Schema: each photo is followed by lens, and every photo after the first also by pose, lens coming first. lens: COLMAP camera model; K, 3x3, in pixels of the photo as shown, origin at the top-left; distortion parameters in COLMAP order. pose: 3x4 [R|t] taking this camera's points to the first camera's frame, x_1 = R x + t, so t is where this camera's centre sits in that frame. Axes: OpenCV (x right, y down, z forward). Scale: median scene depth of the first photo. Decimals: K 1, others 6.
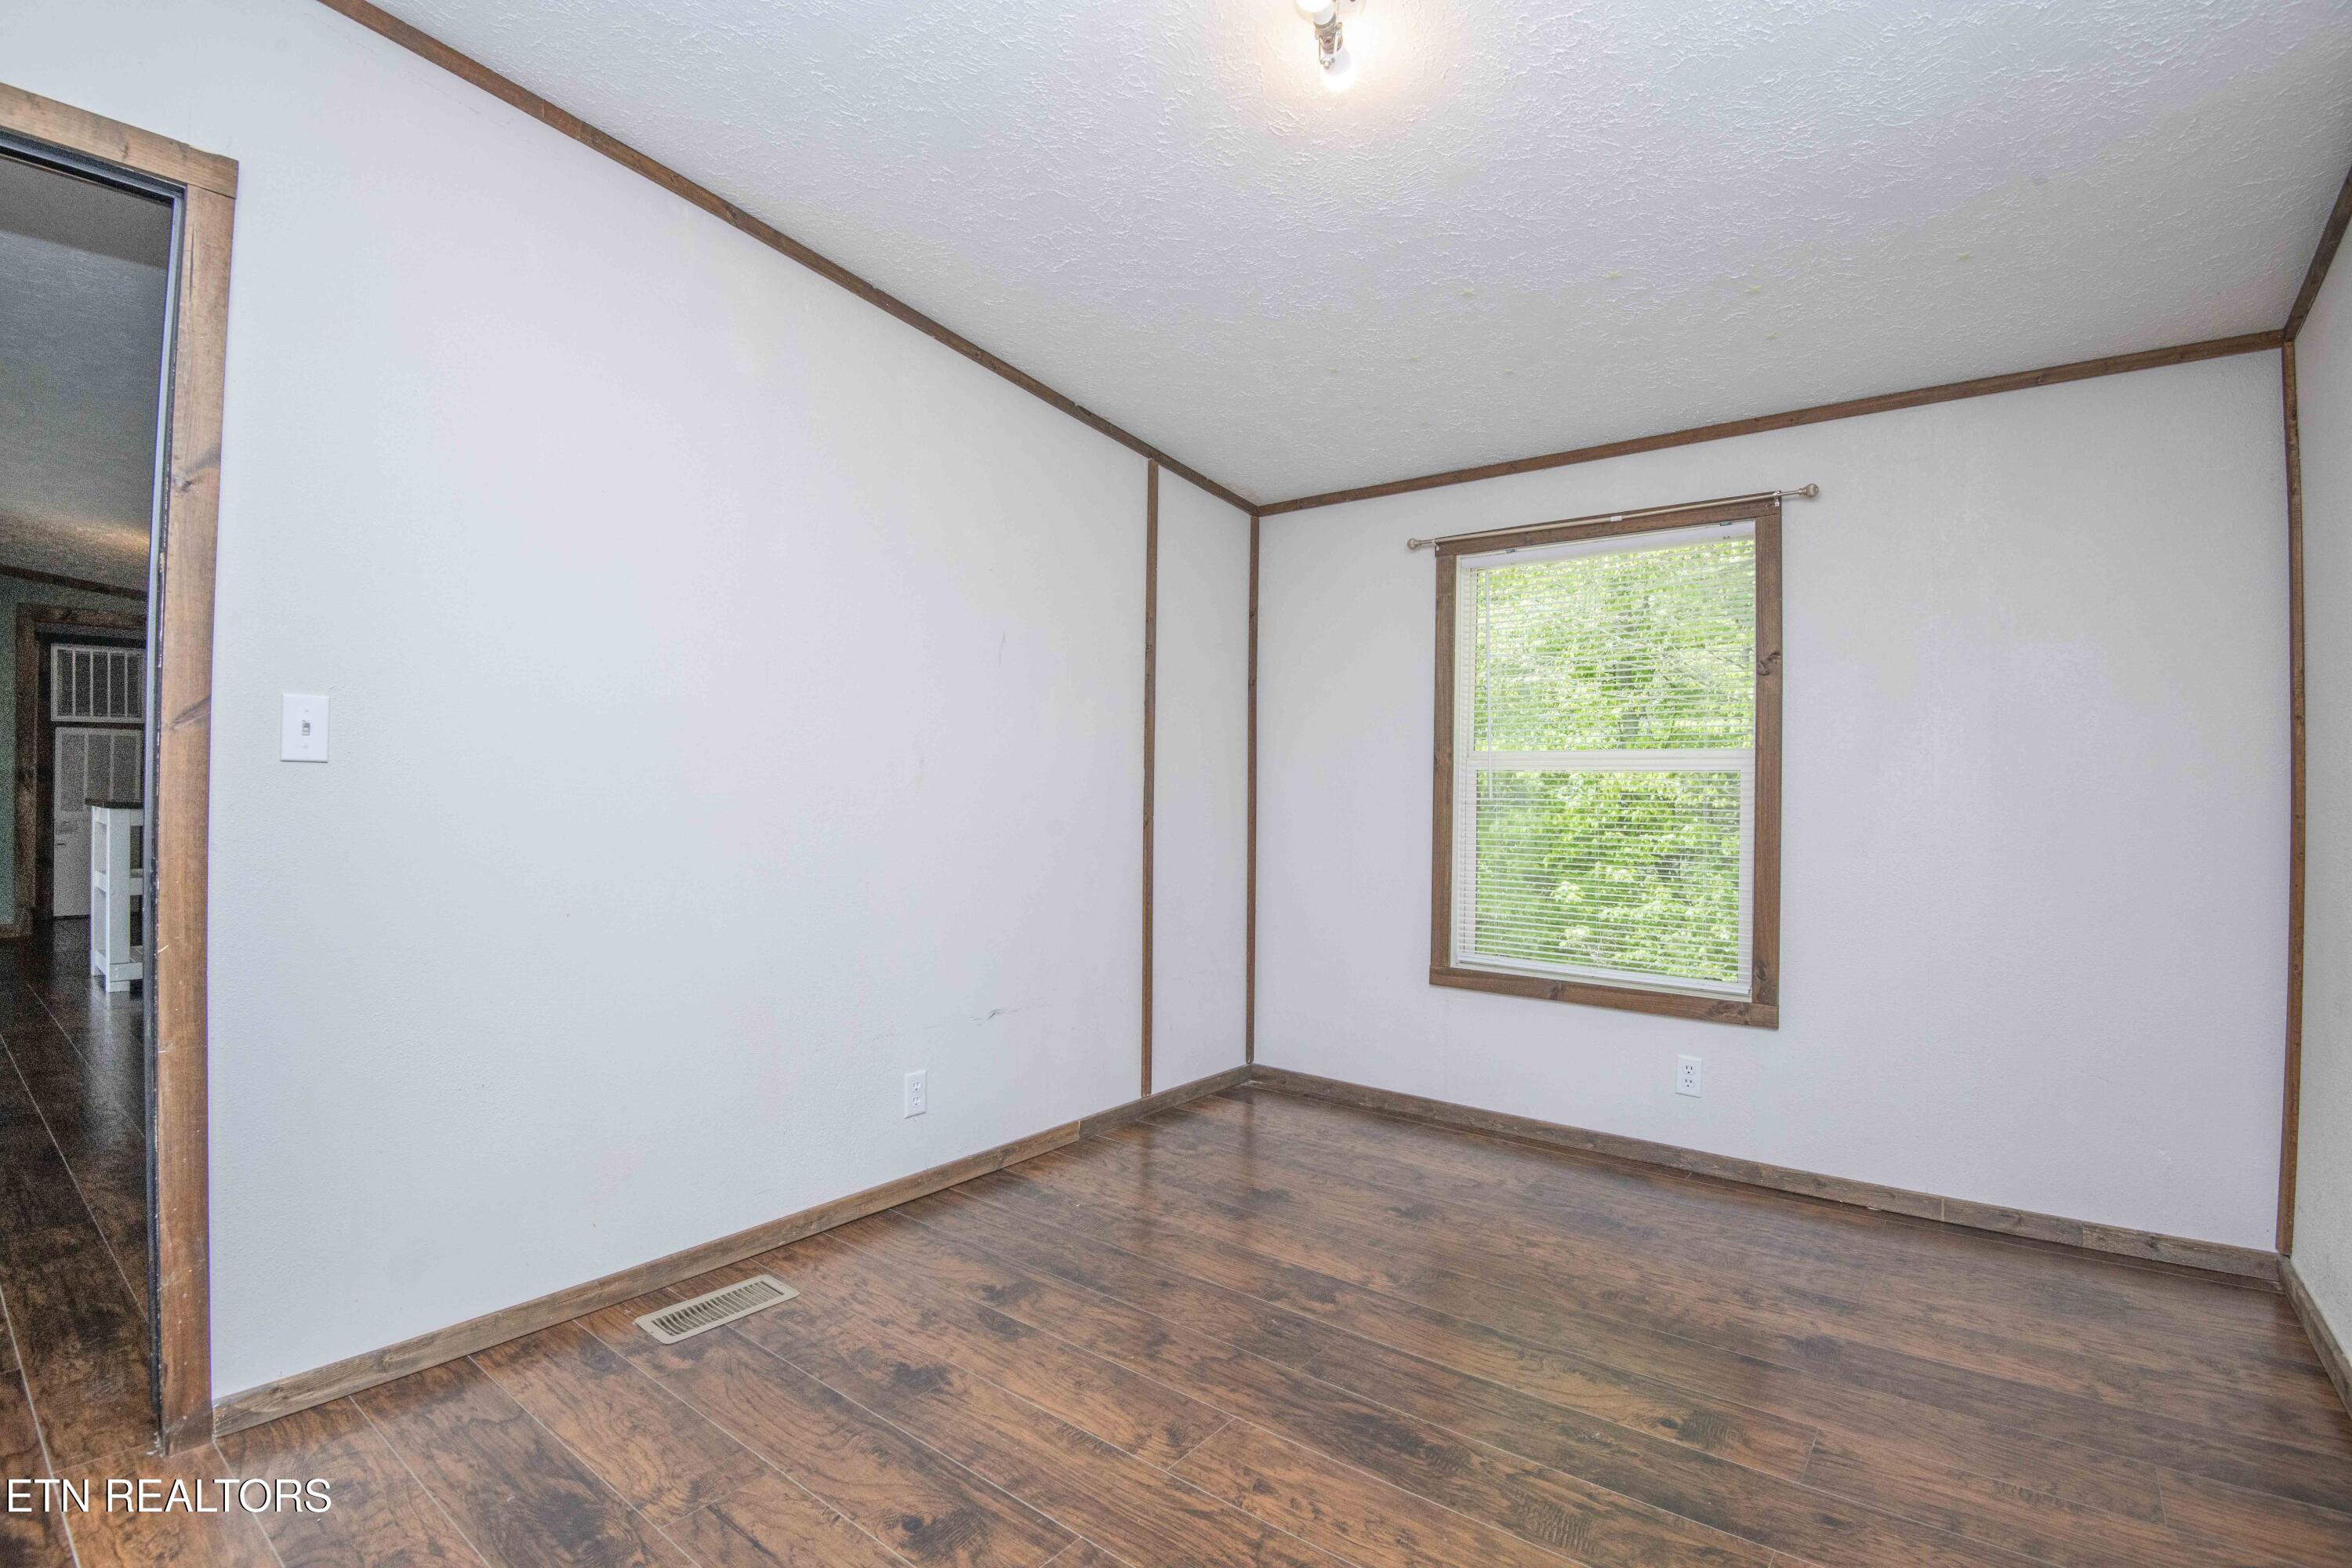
lens RADIAL K [[970.1, 0, 1176.0], [0, 970.1, 784.0], [0, 0, 1]] dist [-0.024357, -0.012226]
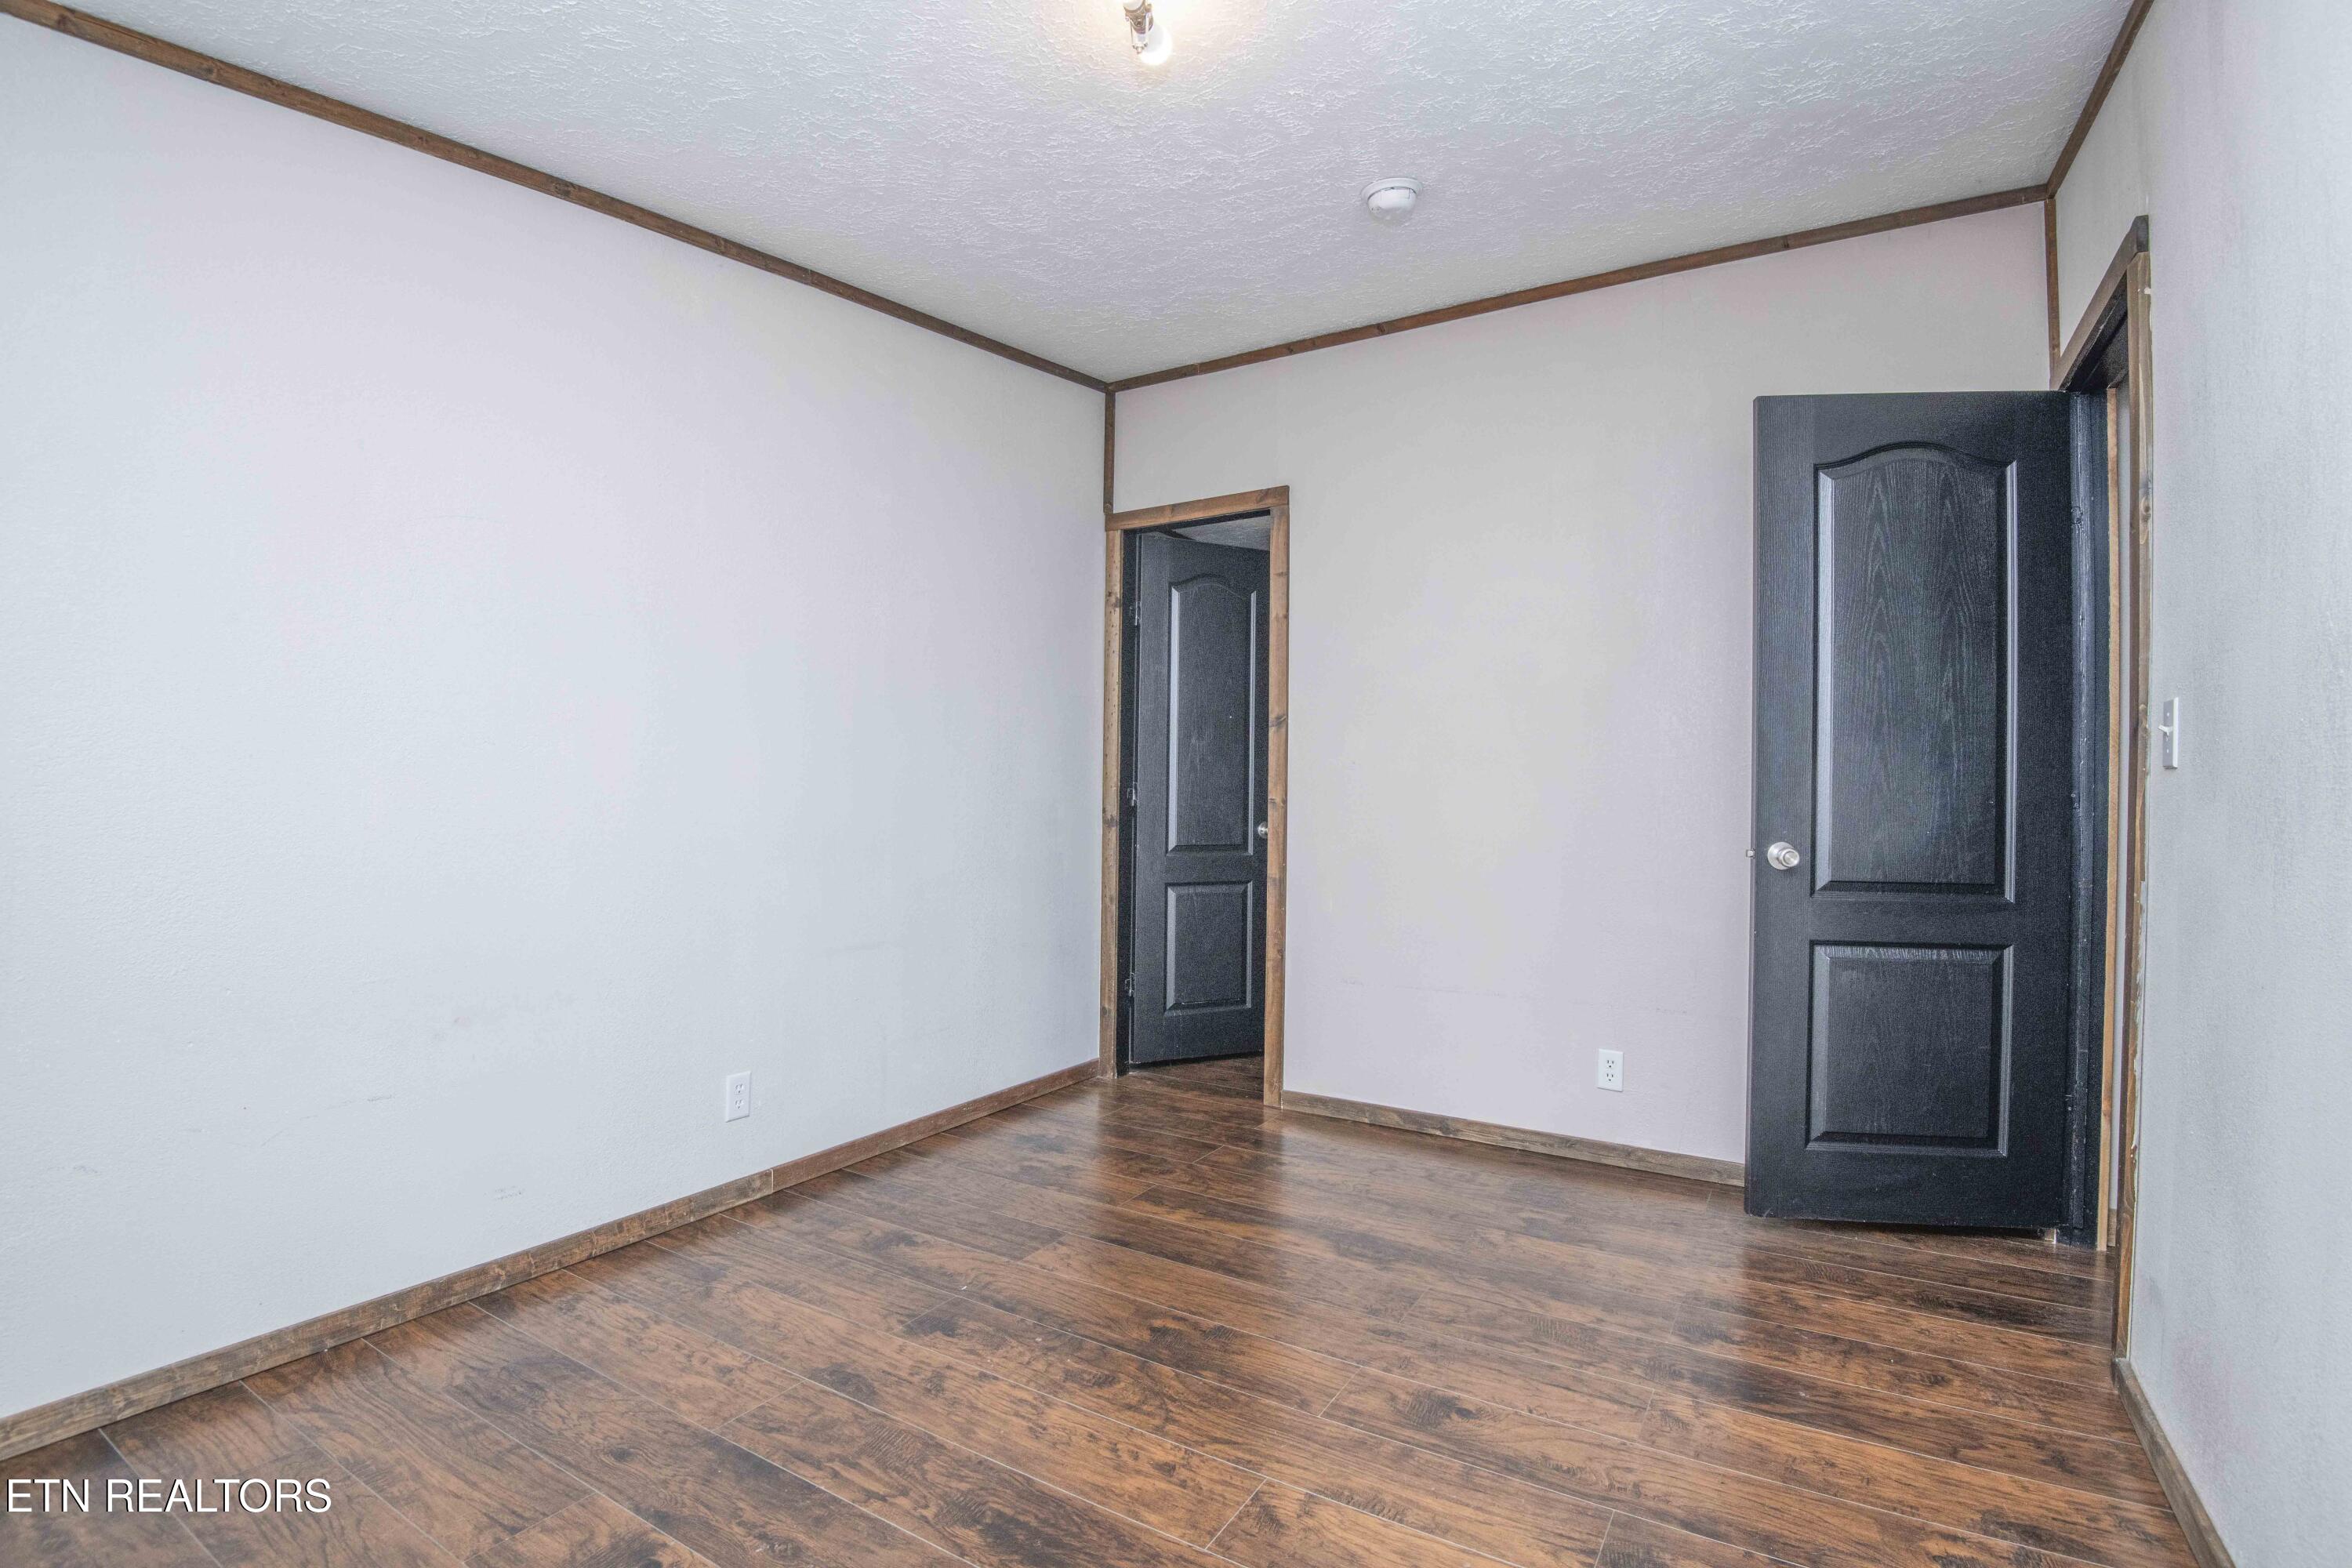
lens RADIAL K [[1086.8, 0, 1183.3], [0, 1086.8, 781.0], [0, 0, 1]] dist [-0.006189, -0.019253]
pose [[-0.990004, -0.025971, -0.138628, 0.247774], [-0.023696, 0.999557, -0.018034, 0.039372], [0.139035, -0.014569, -0.990180, 2.125600]]
